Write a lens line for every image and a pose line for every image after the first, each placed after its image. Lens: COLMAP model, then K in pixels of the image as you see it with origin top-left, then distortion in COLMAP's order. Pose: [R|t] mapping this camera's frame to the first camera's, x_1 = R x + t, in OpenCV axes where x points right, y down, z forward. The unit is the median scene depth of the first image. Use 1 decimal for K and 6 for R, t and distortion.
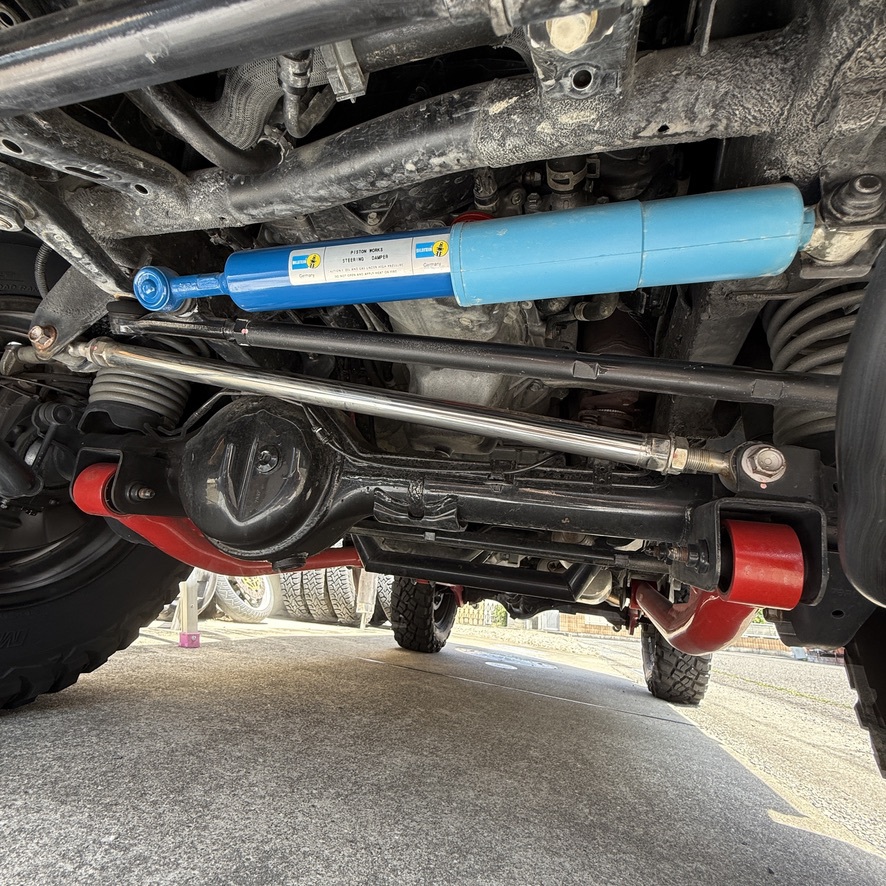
lens RADIAL K [[536.0, 0, 443.3], [0, 536.0, 441.2], [0, 0, 1]] dist [-0.003053, 0.000490]
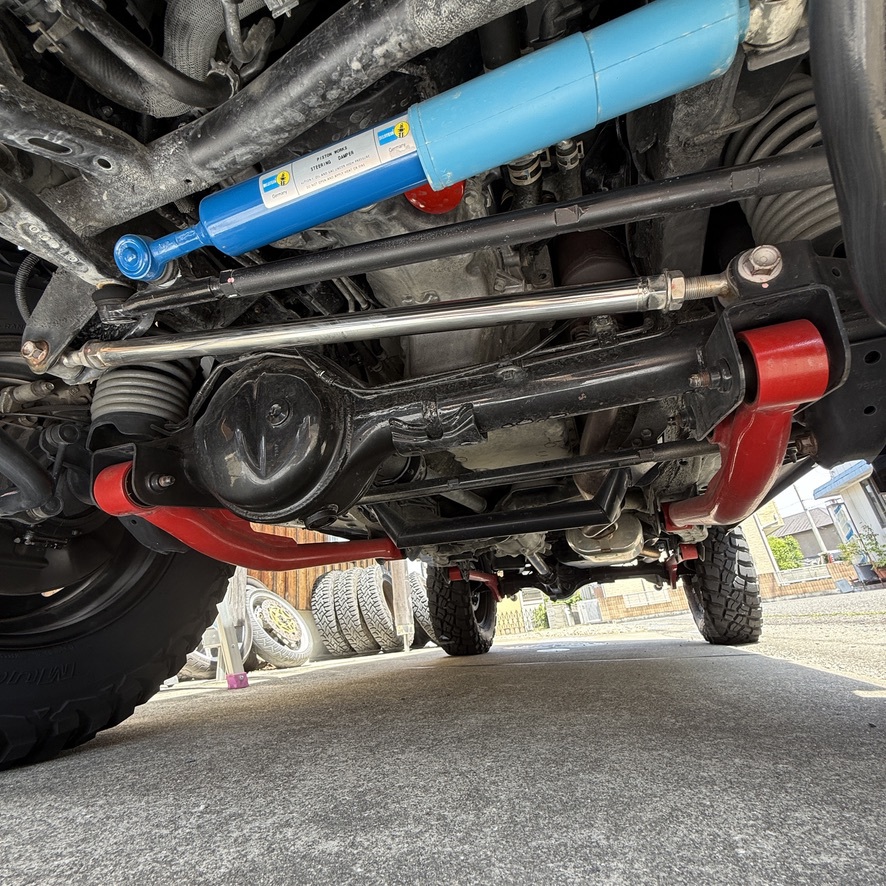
lens RADIAL K [[536.0, 0, 443.2], [0, 536.0, 443.9], [0, 0, 1]] dist [-0.003053, 0.000490]
pose [[0.975372, -0.220452, 0.007156, -0.044121], [0.220542, 0.974246, -0.046966, 0.189835], [0.003382, 0.047388, 0.998871, 0.002946]]
